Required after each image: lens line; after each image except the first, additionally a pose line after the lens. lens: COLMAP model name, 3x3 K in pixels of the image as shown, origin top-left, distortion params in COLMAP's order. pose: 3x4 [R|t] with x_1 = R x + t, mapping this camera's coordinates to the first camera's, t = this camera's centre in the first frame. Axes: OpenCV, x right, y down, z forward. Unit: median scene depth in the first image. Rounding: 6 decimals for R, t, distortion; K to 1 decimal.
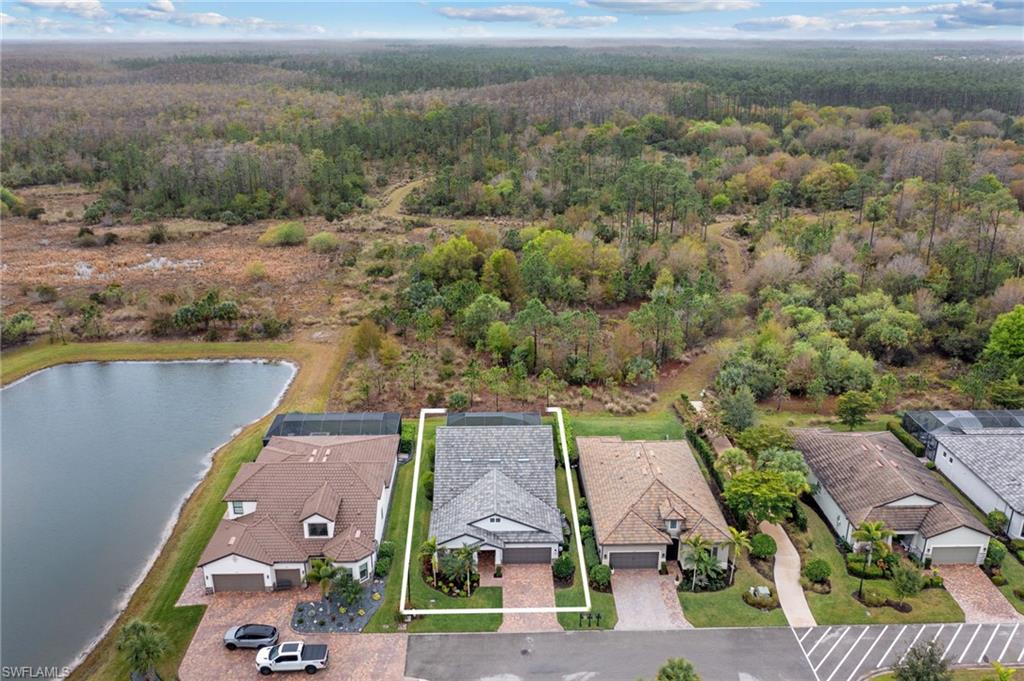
lens RADIAL K [[817.6, 0, 512.0], [0, 817.6, 340.5], [0, 0, 1]] dist [-0.011545, 0.002439]
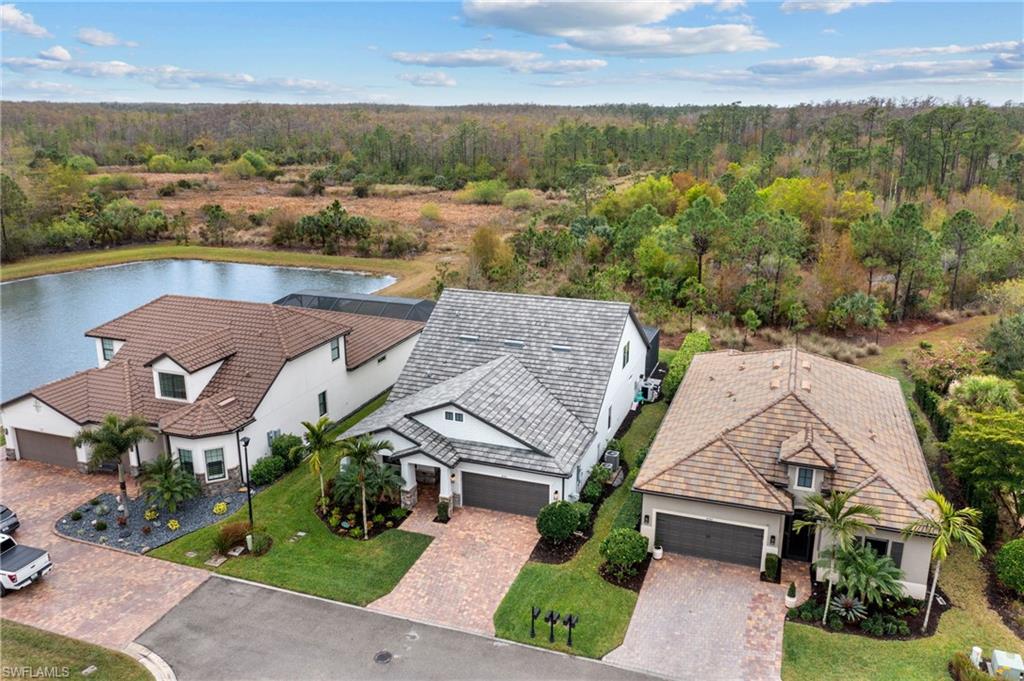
lens RADIAL K [[808.9, 0, 512.0], [0, 808.9, 340.5], [0, 0, 1]] dist [-0.010208, -0.002103]
pose [[0.933670, 0.101870, -0.343339, 0.192772], [-0.126745, 0.990637, -0.050743, 0.193725], [0.334955, 0.090894, 0.937840, 0.513936]]
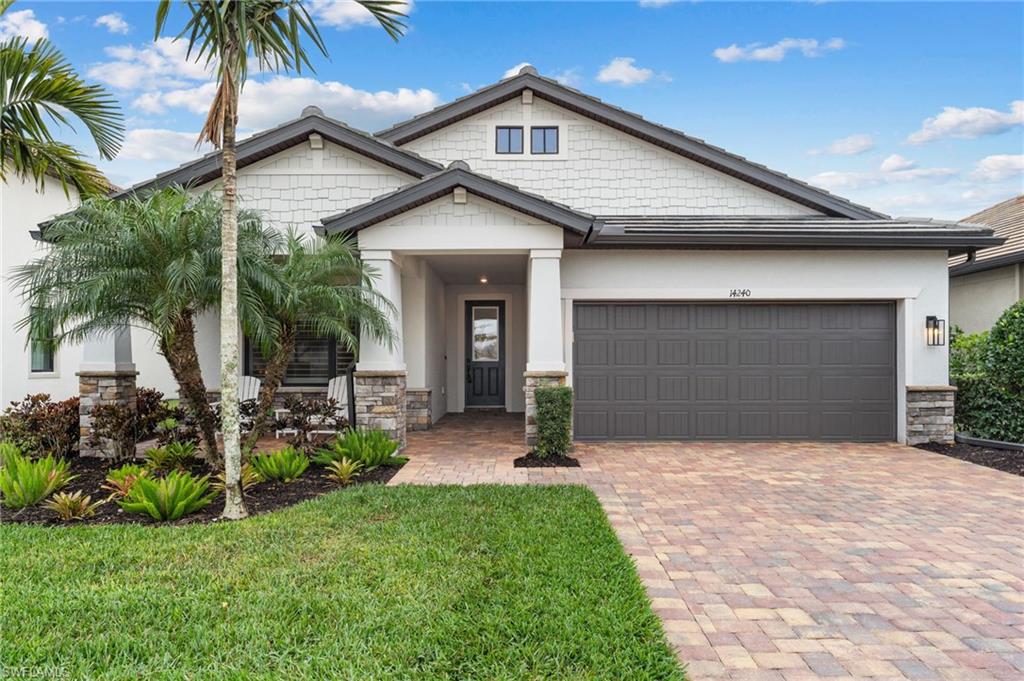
lens RADIAL K [[686.6, 0, 512.4], [0, 686.6, 368.4], [0, 0, 1]] dist [0.002646, -0.001286]
pose [[0.999404, -0.000973, -0.034514, -0.018780], [-0.010704, 0.941621, -0.336505, 0.310334], [0.032826, 0.336674, 0.941049, 0.891510]]
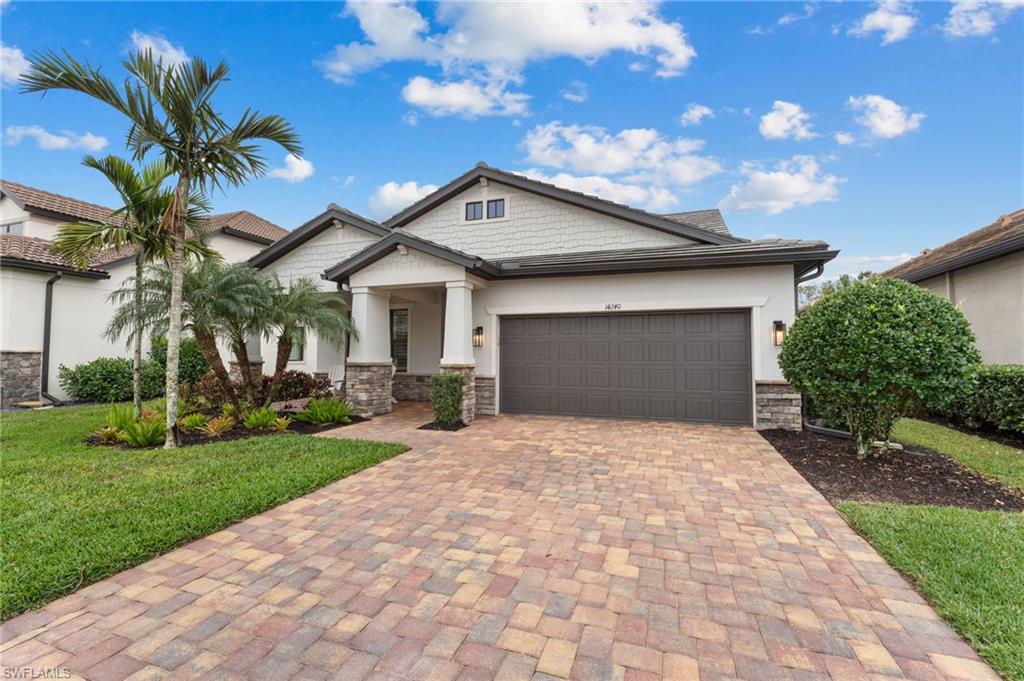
lens RADIAL K [[435.2, 0, 512.0], [0, 435.2, 340.5], [0, 0, 1]] dist [-0.001356, -0.000013]
pose [[0.932485, -0.008953, -0.361098, 0.033982], [-0.129570, 0.924871, -0.357527, 0.303097], [0.337170, 0.380176, 0.861268, 0.910540]]
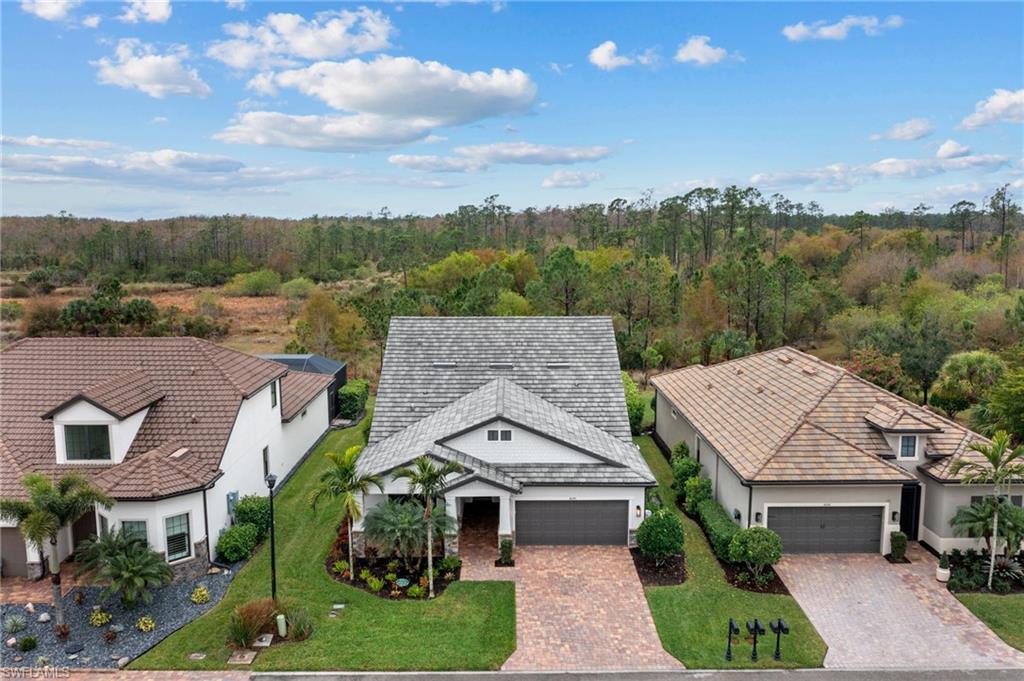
lens RADIAL K [[817.6, 0, 512.0], [0, 817.6, 340.5], [0, 0, 1]] dist [-0.011545, 0.002439]
pose [[0.999797, 0.000061, -0.020146, -0.004943], [-0.004301, 0.977587, -0.210488, 0.263980], [0.019681, 0.210532, 0.977389, 0.562635]]
